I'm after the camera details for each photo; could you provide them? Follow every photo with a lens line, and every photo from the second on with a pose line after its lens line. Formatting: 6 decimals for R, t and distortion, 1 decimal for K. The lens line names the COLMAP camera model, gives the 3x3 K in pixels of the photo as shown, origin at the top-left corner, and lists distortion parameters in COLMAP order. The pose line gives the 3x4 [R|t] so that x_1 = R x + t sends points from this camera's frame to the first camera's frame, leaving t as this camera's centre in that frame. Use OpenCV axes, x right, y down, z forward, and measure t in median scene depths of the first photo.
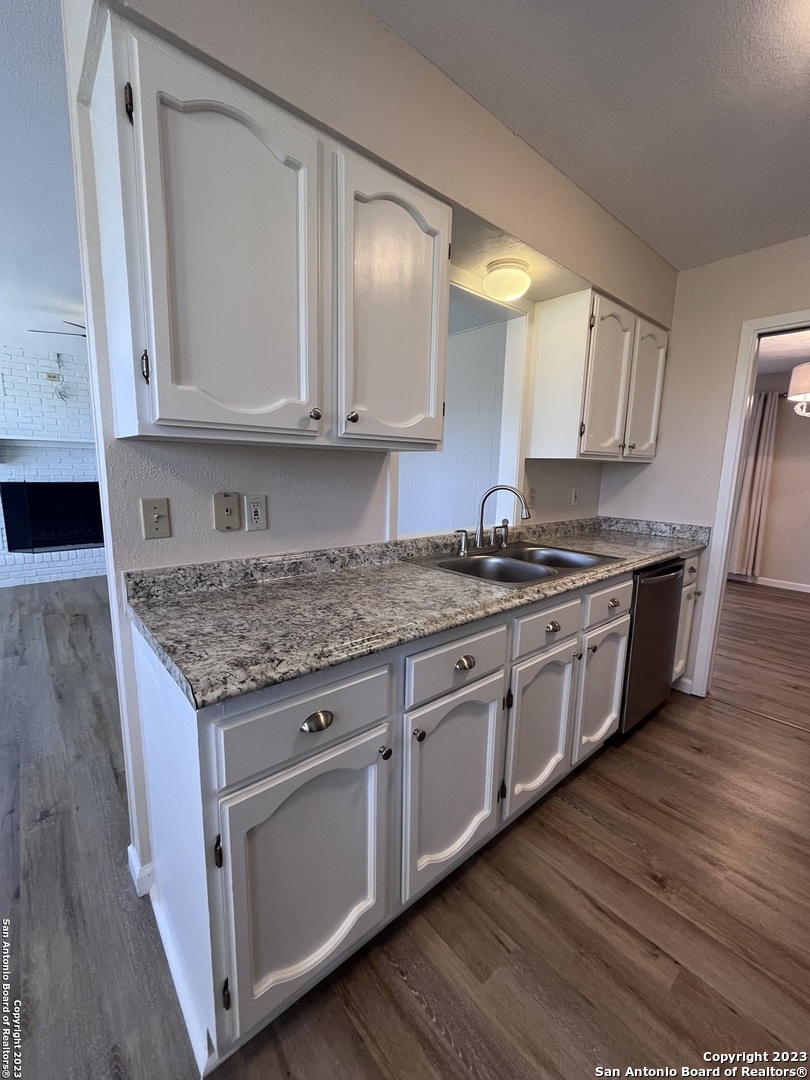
lens RADIAL K [[437.3, 0, 402.8], [0, 437.3, 537.4], [0, 0, 1]] dist [-0.004708, 0.000639]
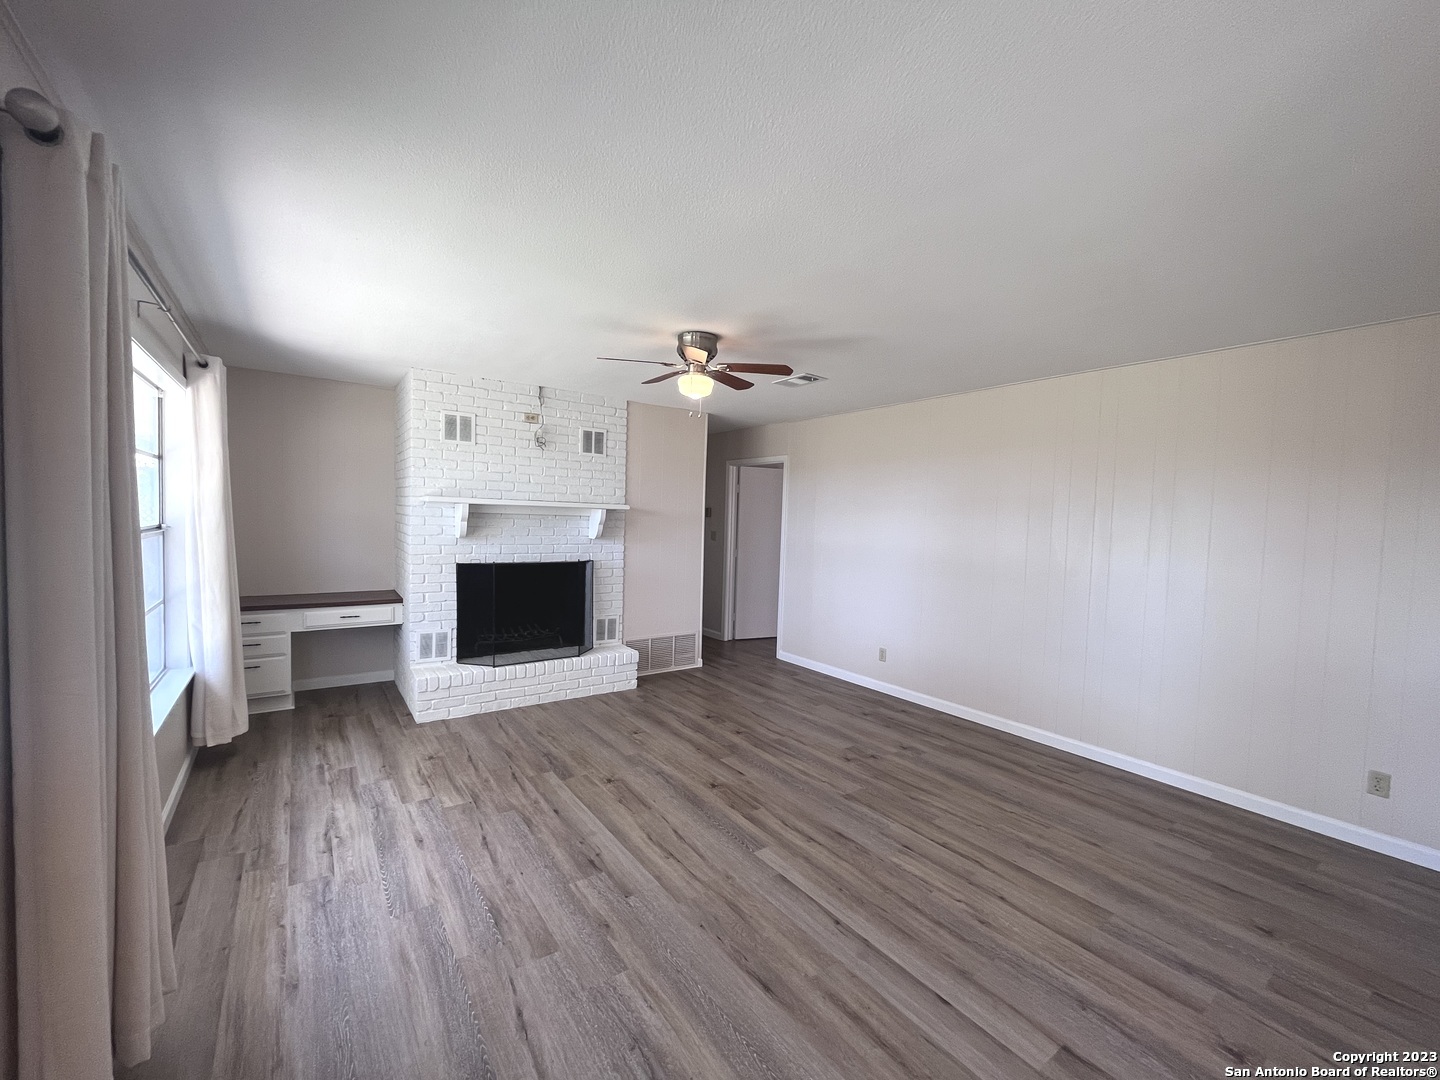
lens RADIAL K [[583.1, 0, 712.6], [0, 583.1, 542.5], [0, 0, 1]] dist [-0.004708, 0.000639]
pose [[0.995419, 0.012318, -0.094816, -0.416132], [-0.023369, 0.992935, -0.116338, -0.058961], [0.092713, 0.118021, 0.988674, 0.099319]]
